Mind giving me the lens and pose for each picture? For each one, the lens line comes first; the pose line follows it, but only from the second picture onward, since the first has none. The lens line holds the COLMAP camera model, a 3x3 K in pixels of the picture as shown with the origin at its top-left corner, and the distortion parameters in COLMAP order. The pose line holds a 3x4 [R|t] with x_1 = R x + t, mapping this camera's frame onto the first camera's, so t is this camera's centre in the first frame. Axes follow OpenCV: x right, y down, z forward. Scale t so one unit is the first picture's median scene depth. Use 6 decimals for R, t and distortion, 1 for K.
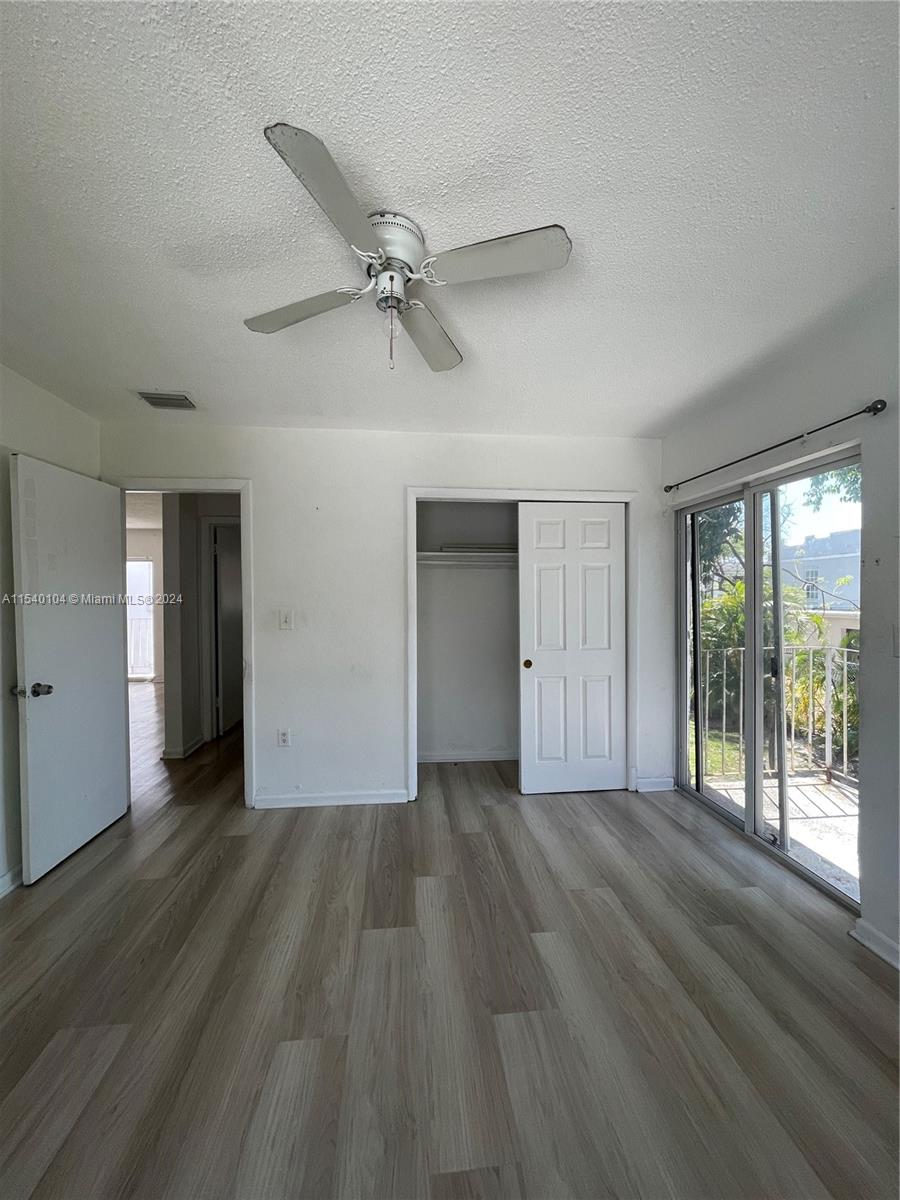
lens RADIAL K [[485.8, 0, 450.0], [0, 485.8, 600.0], [0, 0, 1]] dist [0.000520, 0.000068]
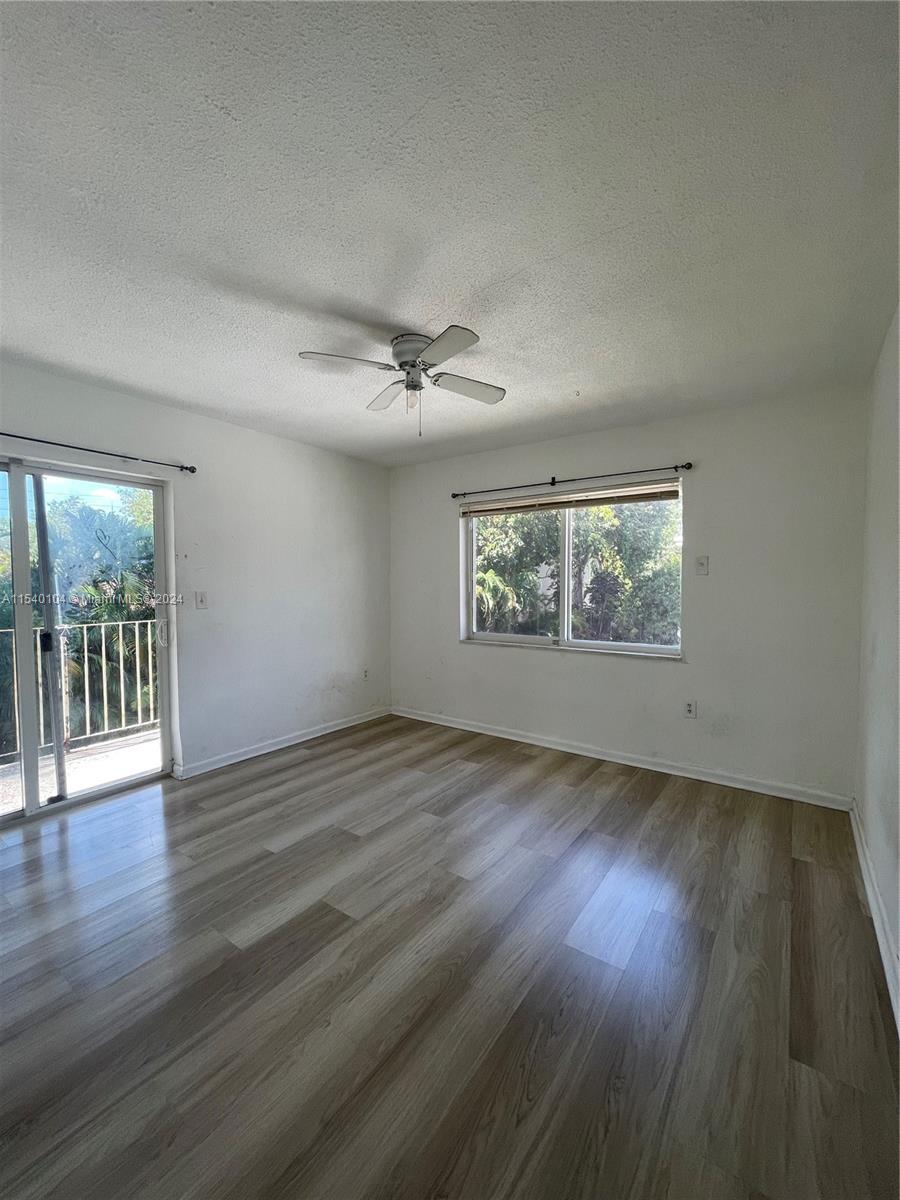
lens RADIAL K [[485.8, 0, 450.0], [0, 485.8, 600.0], [0, 0, 1]] dist [0.000520, 0.000068]
pose [[-0.743025, -0.024246, 0.668824, -0.952982], [0.008007, 0.998950, 0.045109, 0.005566], [-0.669216, 0.038872, -0.742051, 1.585662]]
